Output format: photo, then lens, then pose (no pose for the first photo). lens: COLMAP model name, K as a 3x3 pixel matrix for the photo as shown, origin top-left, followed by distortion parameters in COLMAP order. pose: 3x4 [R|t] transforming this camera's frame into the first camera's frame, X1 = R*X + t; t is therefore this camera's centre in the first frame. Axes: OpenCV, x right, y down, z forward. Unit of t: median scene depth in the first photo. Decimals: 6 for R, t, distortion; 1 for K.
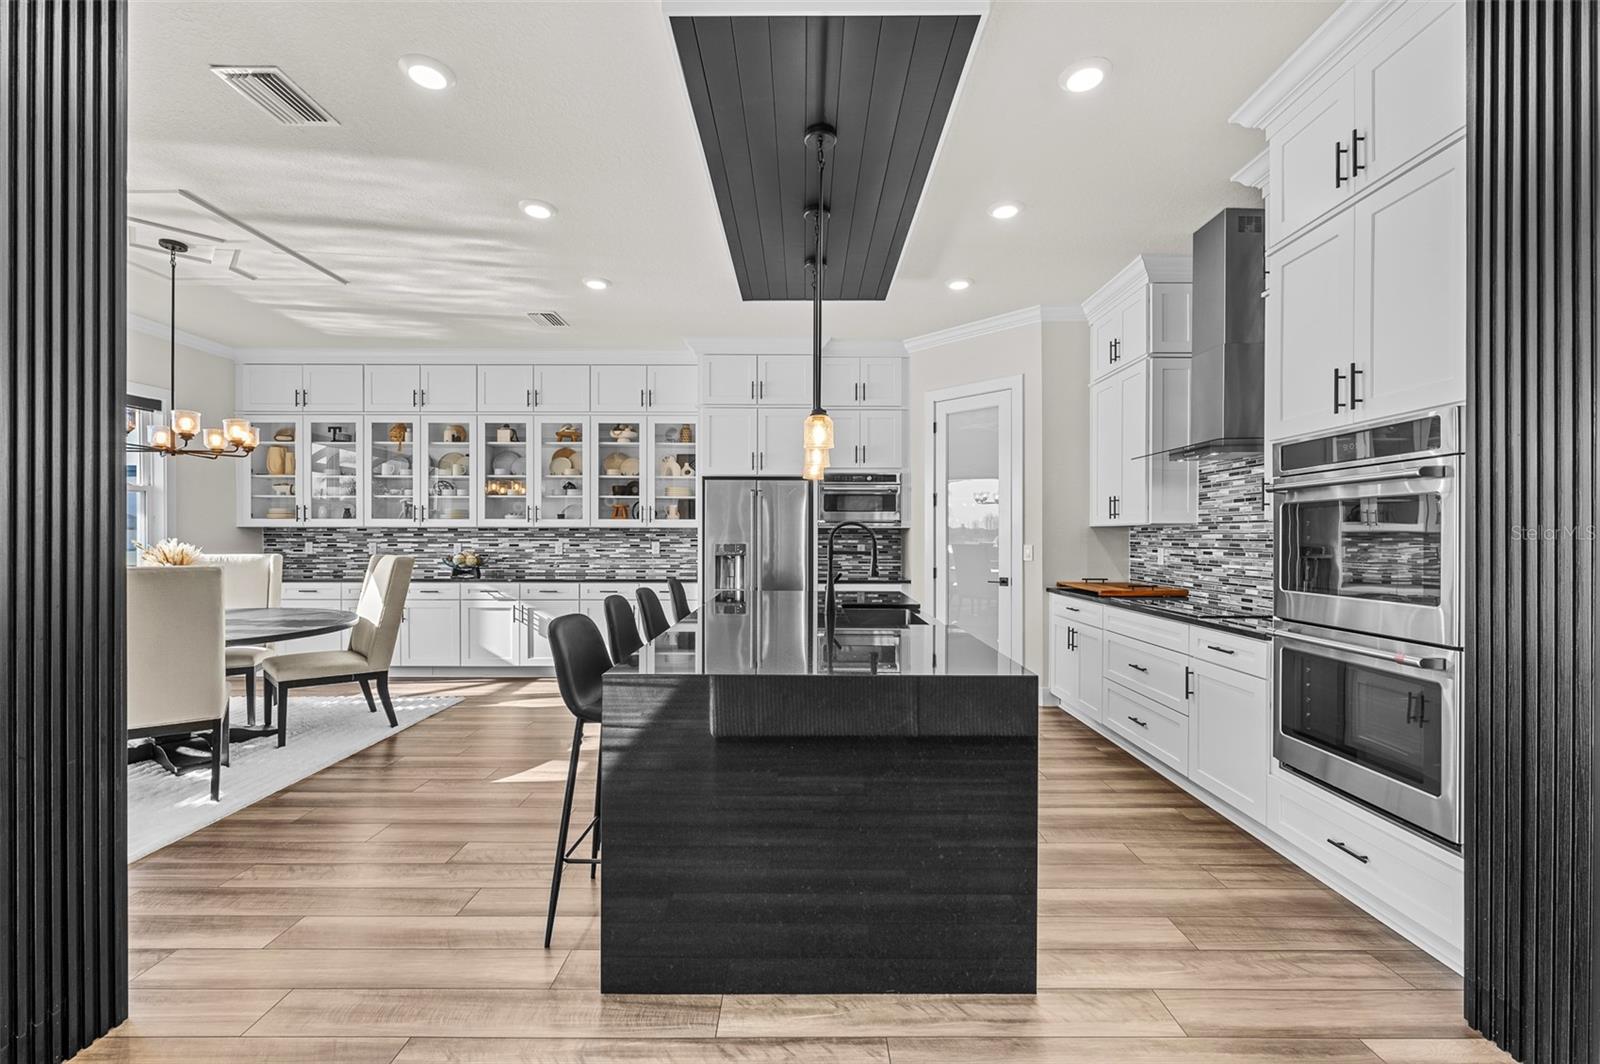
lens RADIAL K [[664.5, 0, 807.2], [0, 664.5, 537.5], [0, 0, 1]] dist [-0.001329, -0.000170]
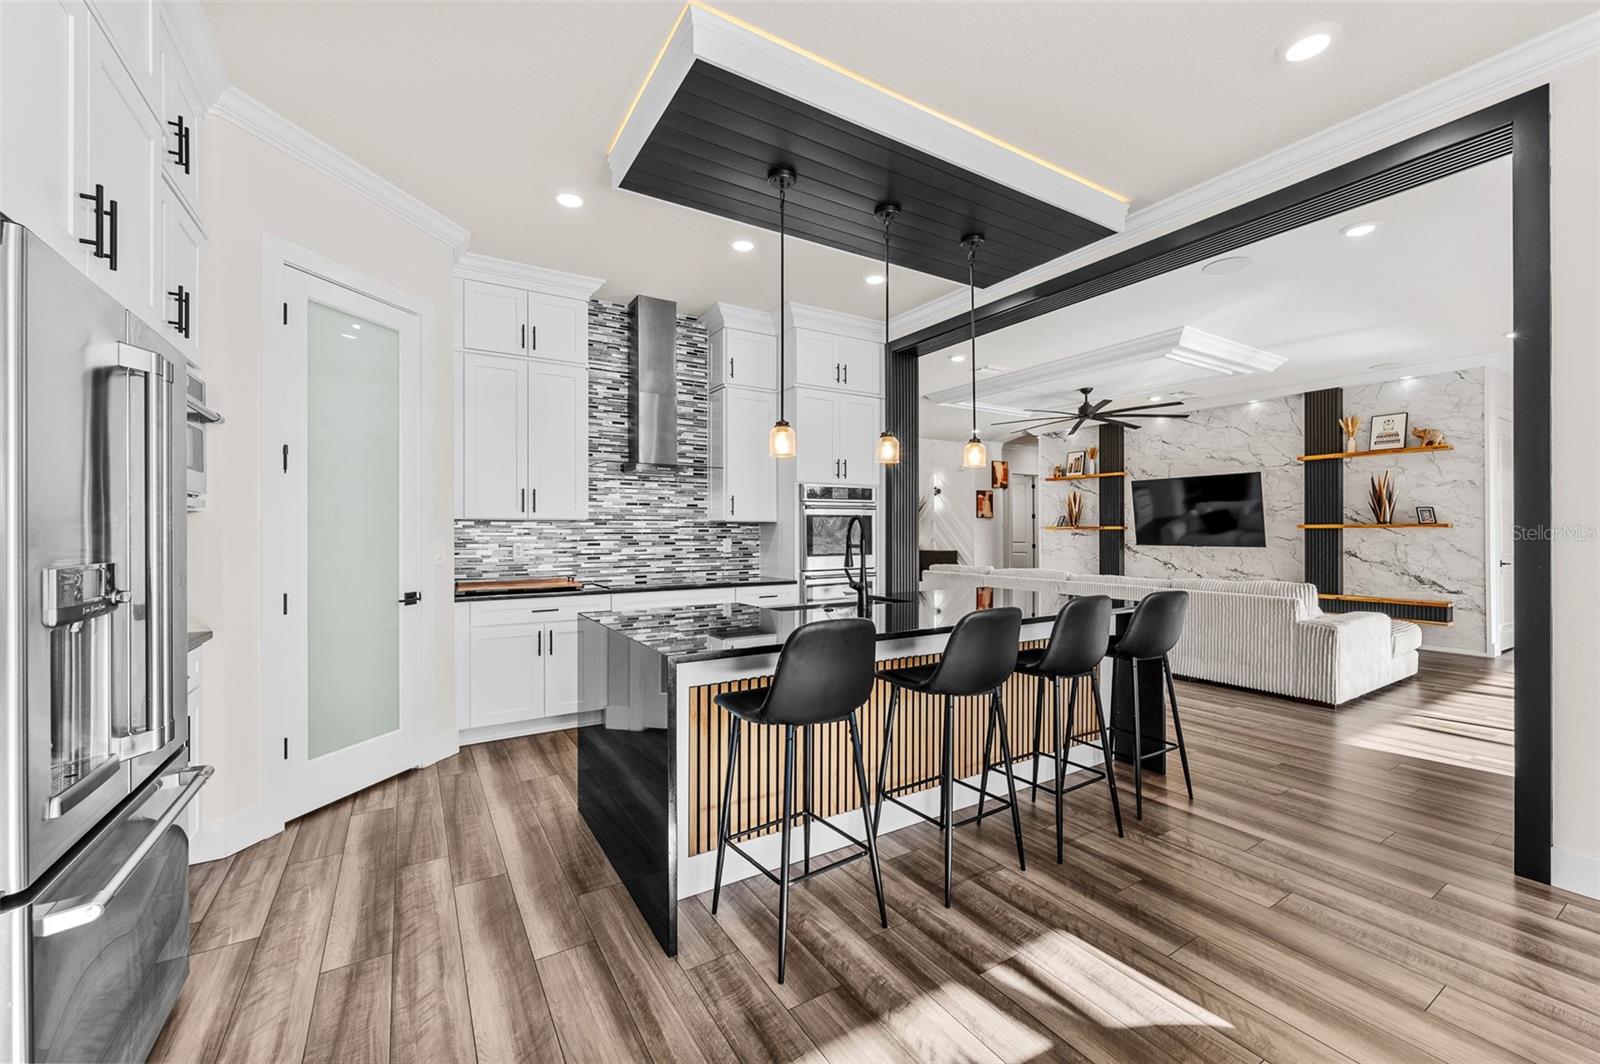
lens RADIAL K [[638.8, 0, 804.7], [0, 638.8, 530.4], [0, 0, 1]] dist [0.000637, 0.000059]
pose [[-0.530675, -0.000639, 0.847575, -0.425517], [0.002667, 0.999994, 0.002424, -0.003002], [-0.847571, 0.003547, -0.530670, 0.925380]]
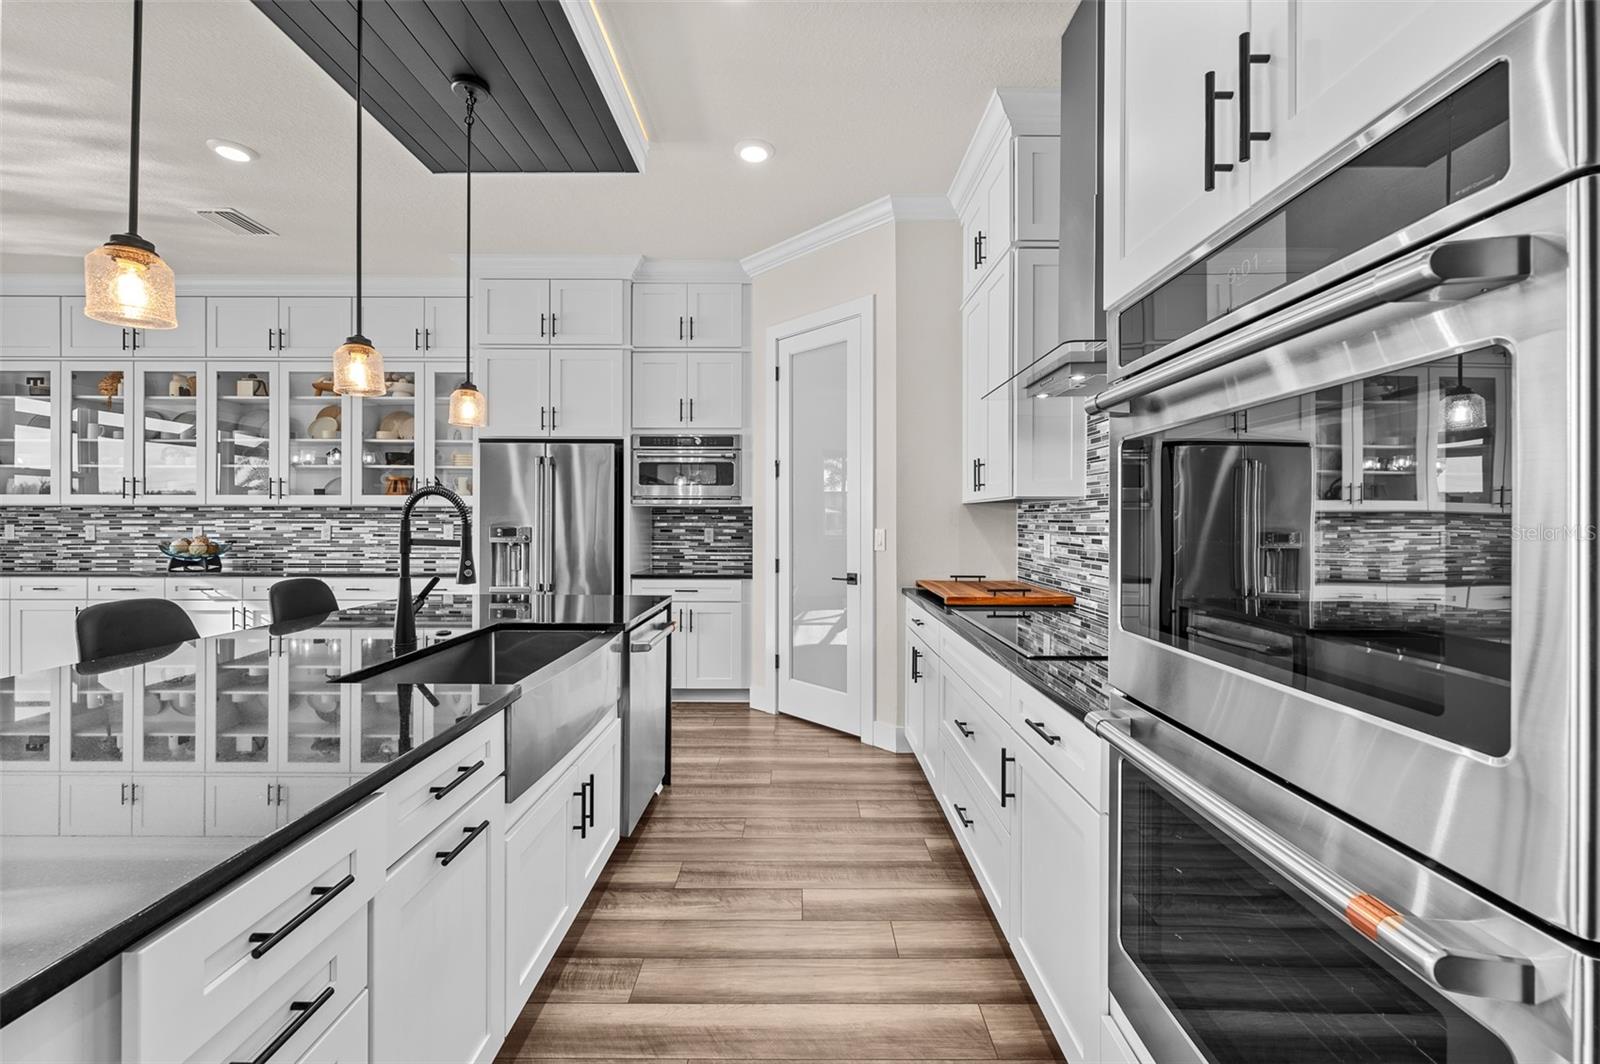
lens RADIAL K [[667.5, 0, 802.3], [0, 667.5, 518.1], [0, 0, 1]] dist [-0.000895, -0.000084]
pose [[0.999999, 0.001089, 0.000774, 0.220949], [-0.001085, 0.999987, -0.004881, 0.002659], [-0.000779, 0.004880, 0.999988, 0.241701]]
